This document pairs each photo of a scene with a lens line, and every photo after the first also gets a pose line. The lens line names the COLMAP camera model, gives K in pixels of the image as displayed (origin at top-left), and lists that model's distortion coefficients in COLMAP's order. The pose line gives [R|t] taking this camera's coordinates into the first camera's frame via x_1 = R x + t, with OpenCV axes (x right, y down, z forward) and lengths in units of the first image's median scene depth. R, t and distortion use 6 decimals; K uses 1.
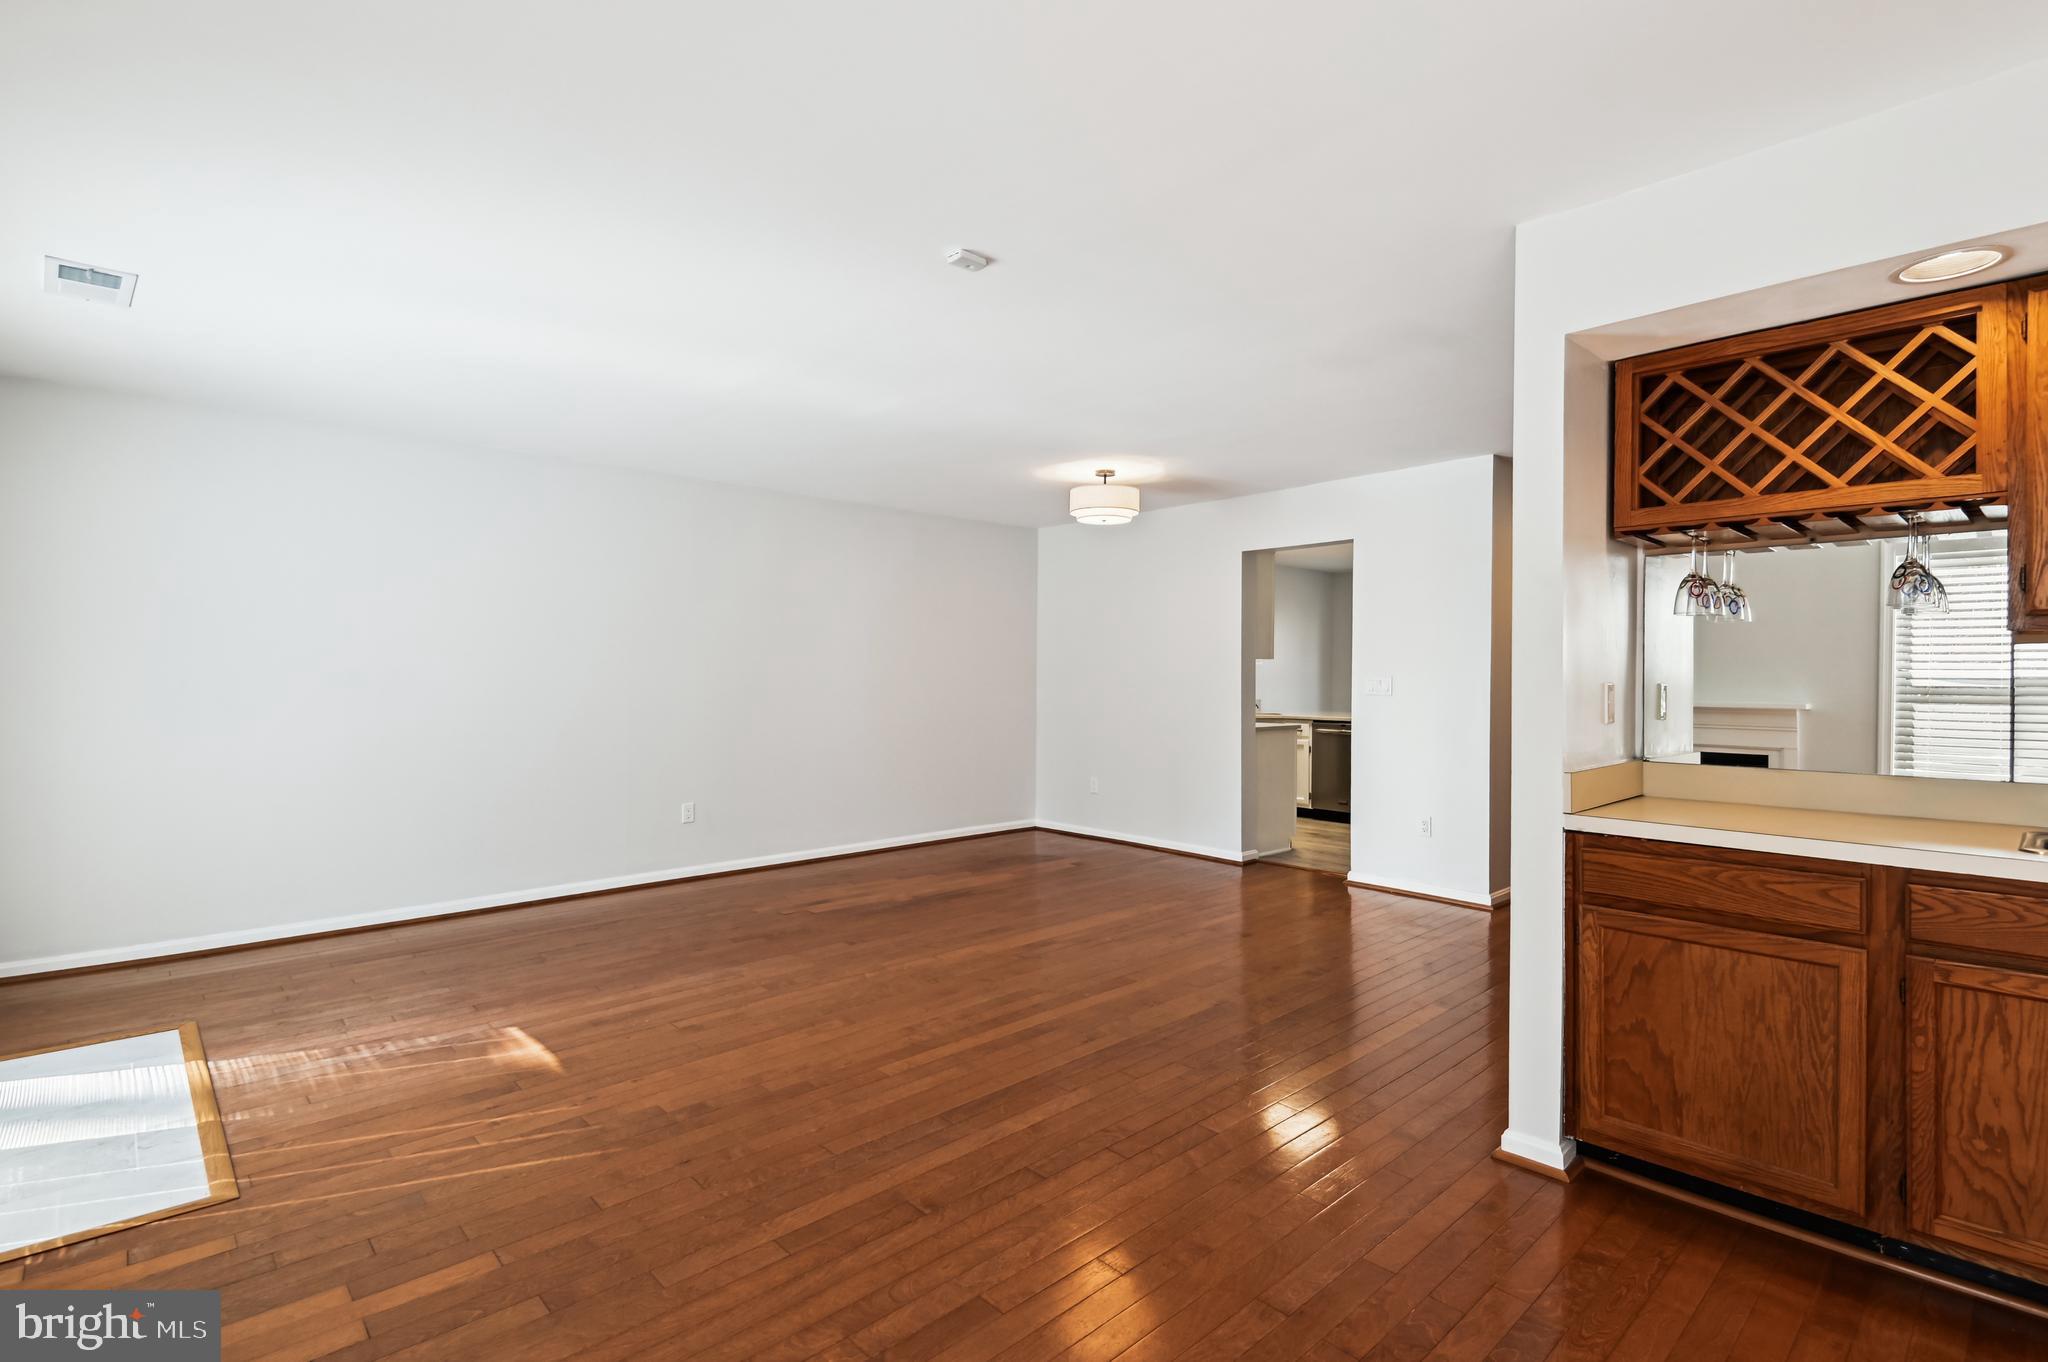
lens RADIAL K [[962.4, 0, 1023.3], [0, 962.4, 686.6], [0, 0, 1]] dist [0.036245, -0.016329]
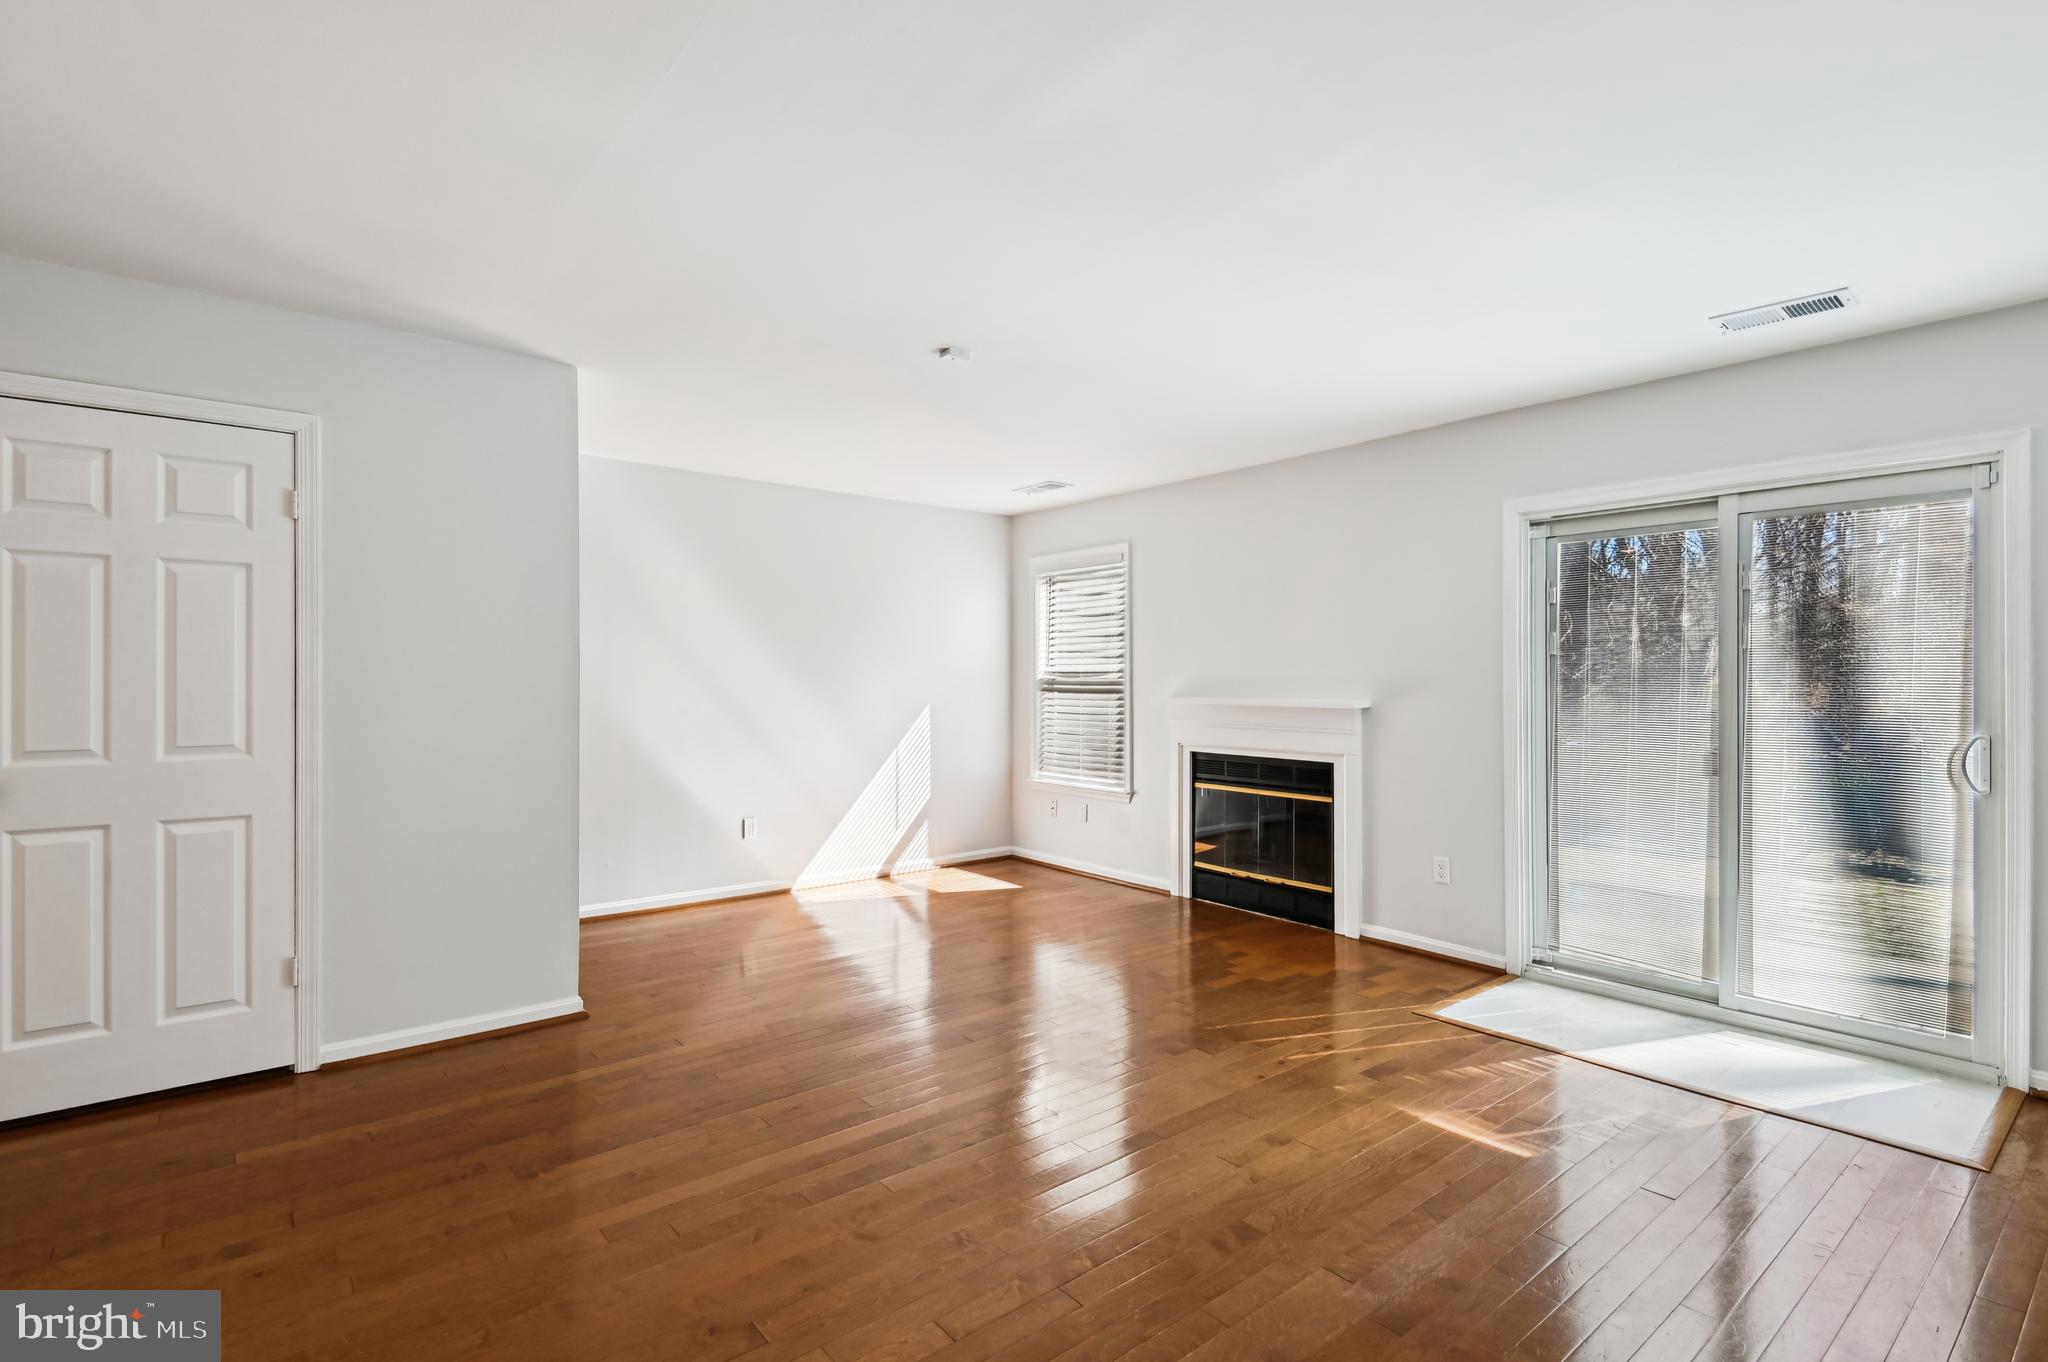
lens RADIAL K [[962.4, 0, 1023.3], [0, 962.4, 686.6], [0, 0, 1]] dist [0.036245, -0.016329]
pose [[-0.997838, -0.005188, 0.065523, -0.144821], [-0.004055, 0.999840, 0.017405, -0.016437], [-0.065603, 0.017102, -0.997699, 1.373862]]
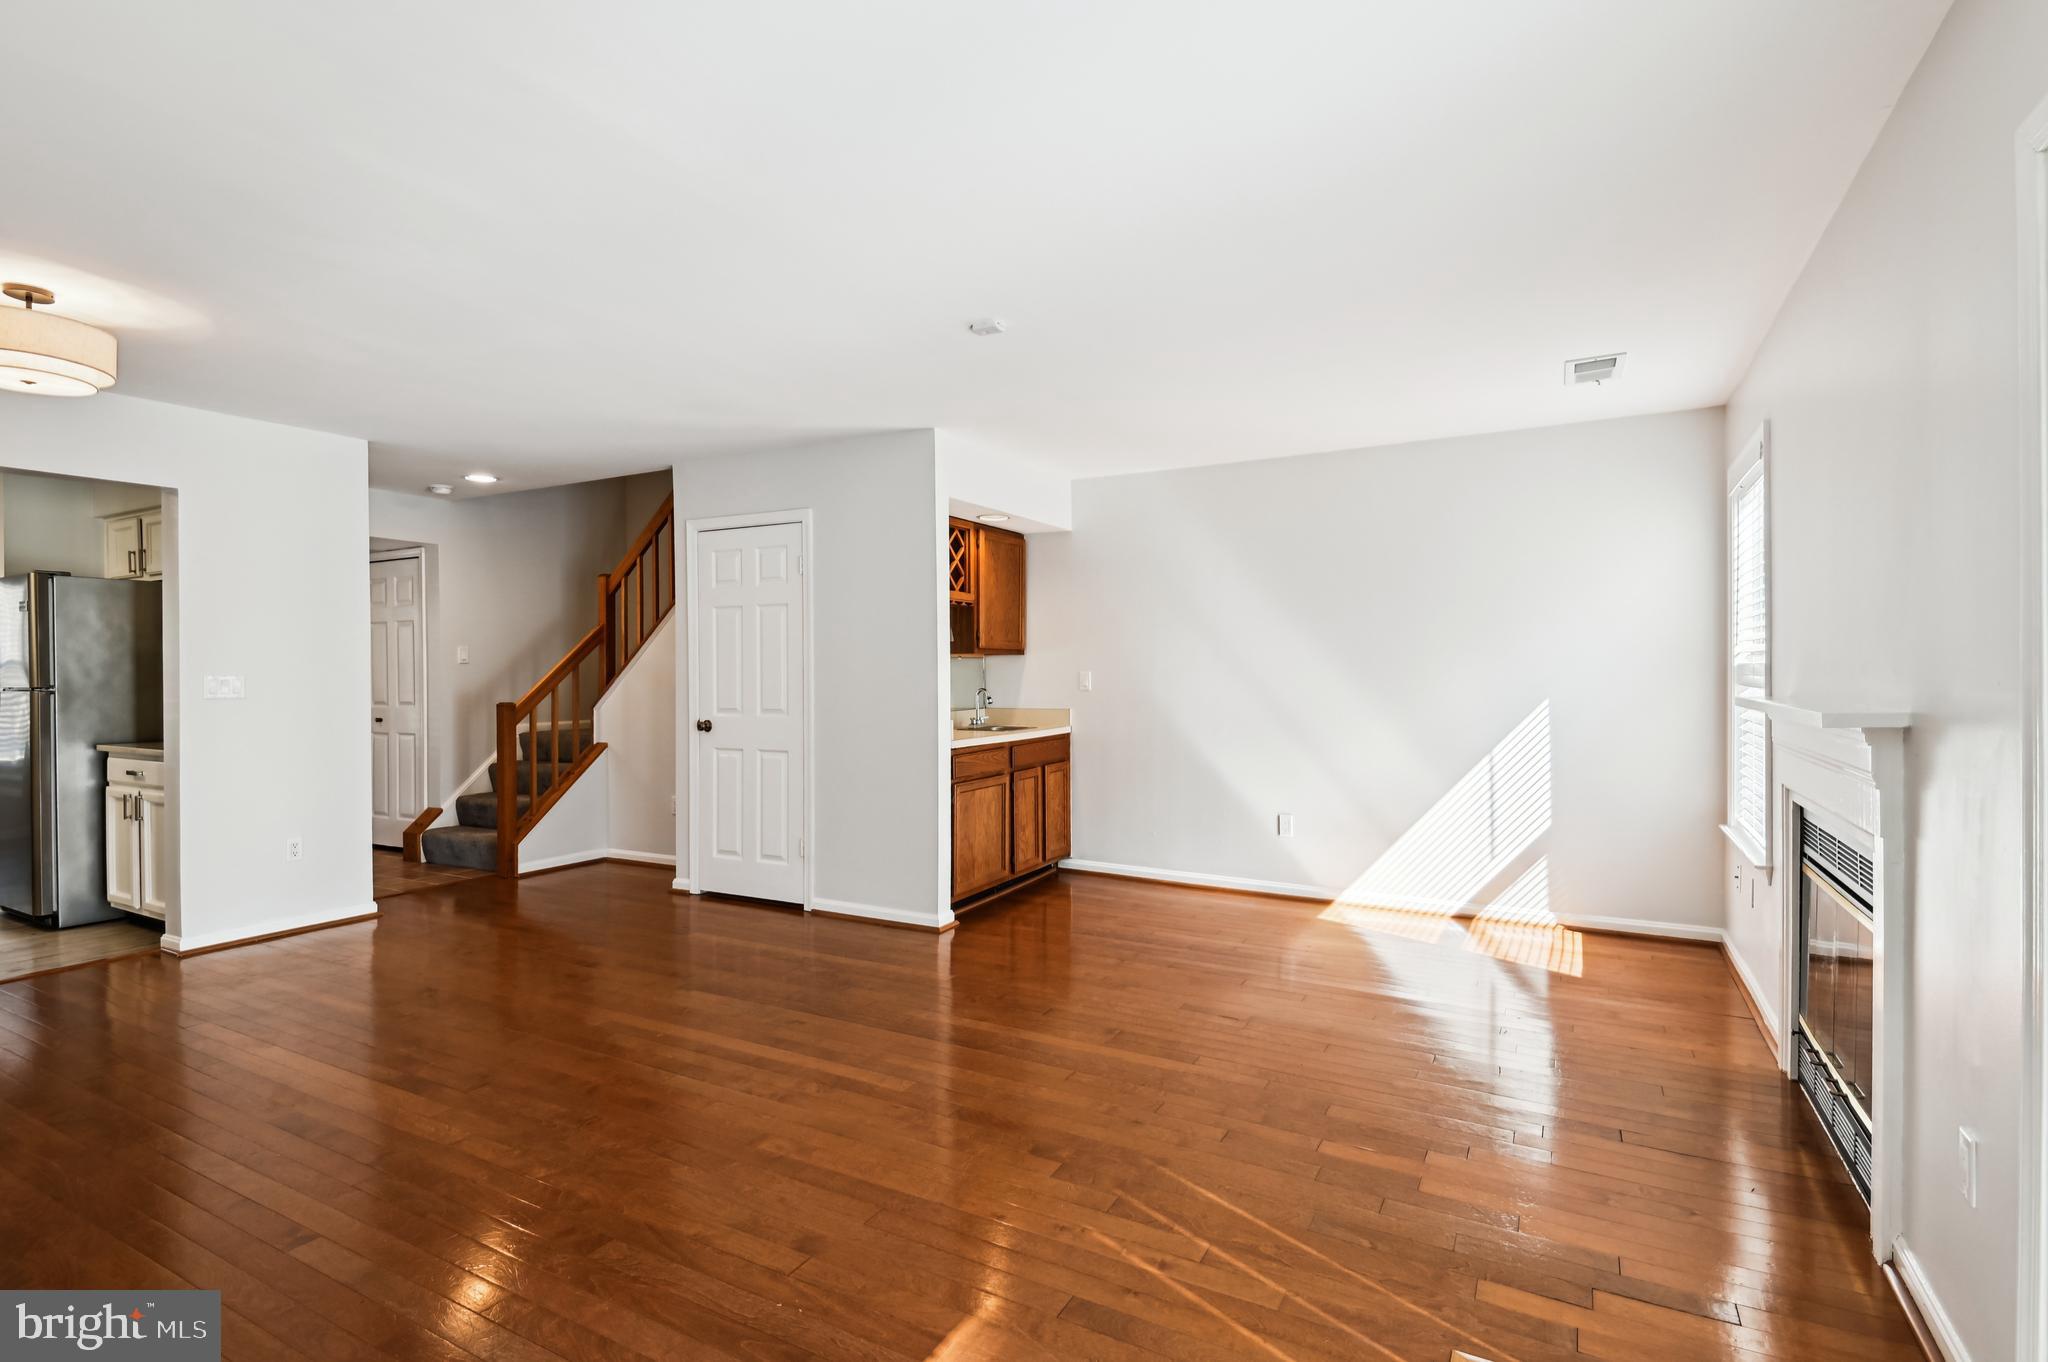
lens RADIAL K [[966.7, 0, 1020.1], [0, 966.7, 672.8], [0, 0, 1]] dist [0.024612, -0.000153]
pose [[-0.306469, -0.003168, 0.951875, -0.749984], [0.014908, 0.999856, 0.008128, -0.011138], [-0.951764, 0.016682, -0.306377, 0.814382]]
